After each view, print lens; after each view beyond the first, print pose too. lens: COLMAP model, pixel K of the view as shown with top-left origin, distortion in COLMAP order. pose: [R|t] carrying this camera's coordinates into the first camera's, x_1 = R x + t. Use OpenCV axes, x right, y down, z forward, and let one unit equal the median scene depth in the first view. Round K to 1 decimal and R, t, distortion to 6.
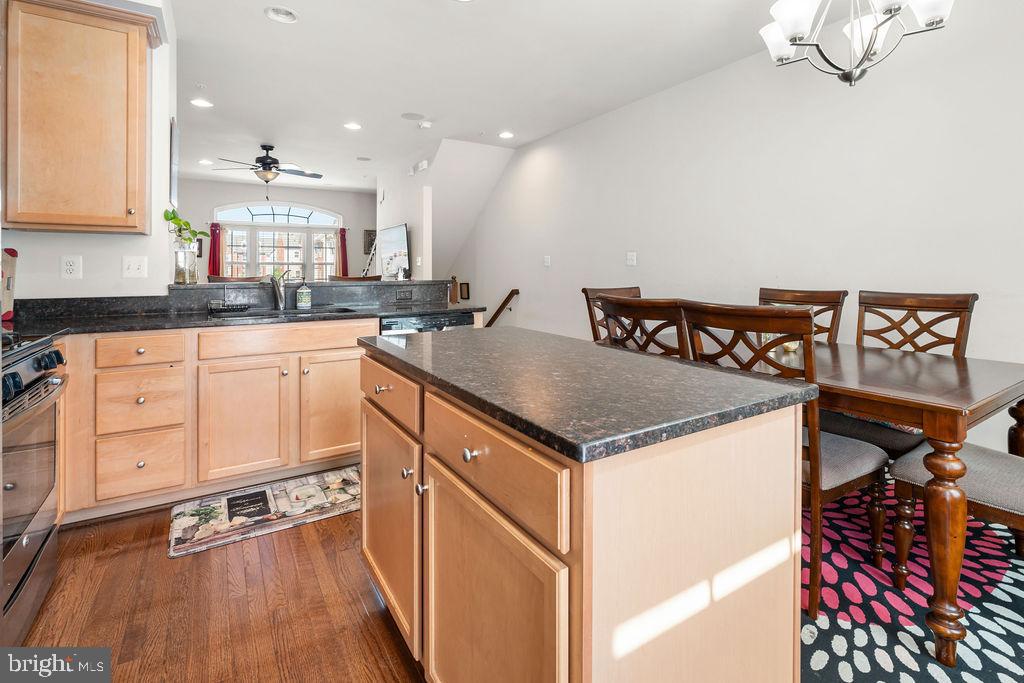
lens RADIAL K [[480.0, 0, 508.9], [0, 480.0, 276.7], [0, 0, 1]] dist [-0.000516, 0.000265]
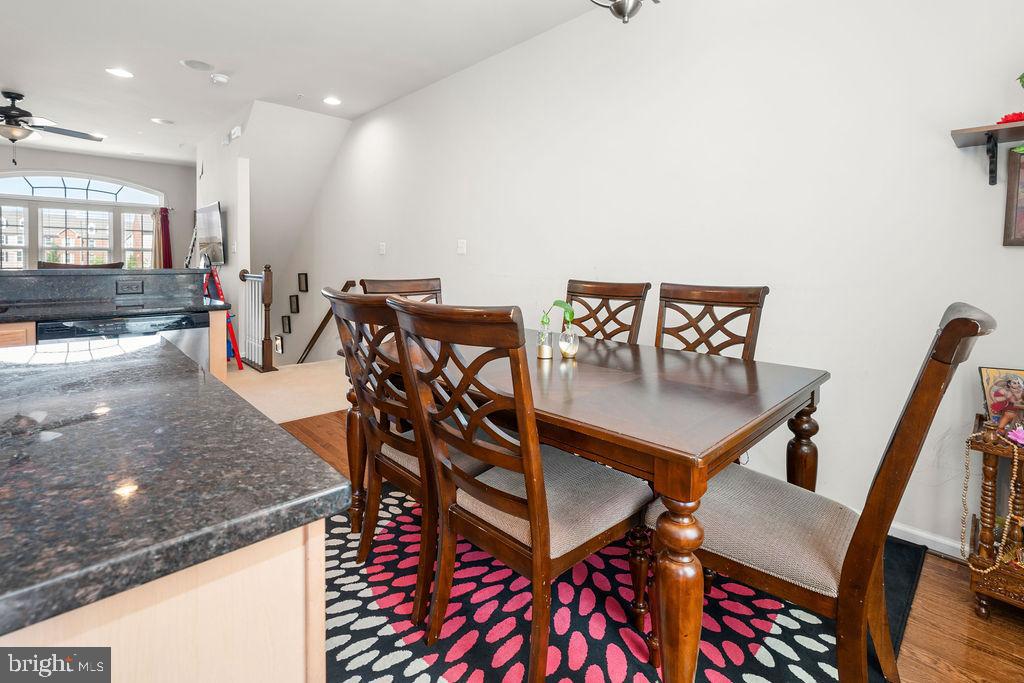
lens RADIAL K [[472.6, 0, 511.7], [0, 472.6, 278.5], [0, 0, 1]] dist [-0.001846, 0.000082]
pose [[0.979040, 0.003169, 0.203645, 0.291875], [-0.007644, 0.999746, 0.021193, 0.004456], [-0.203526, -0.022306, 0.978815, 0.210928]]
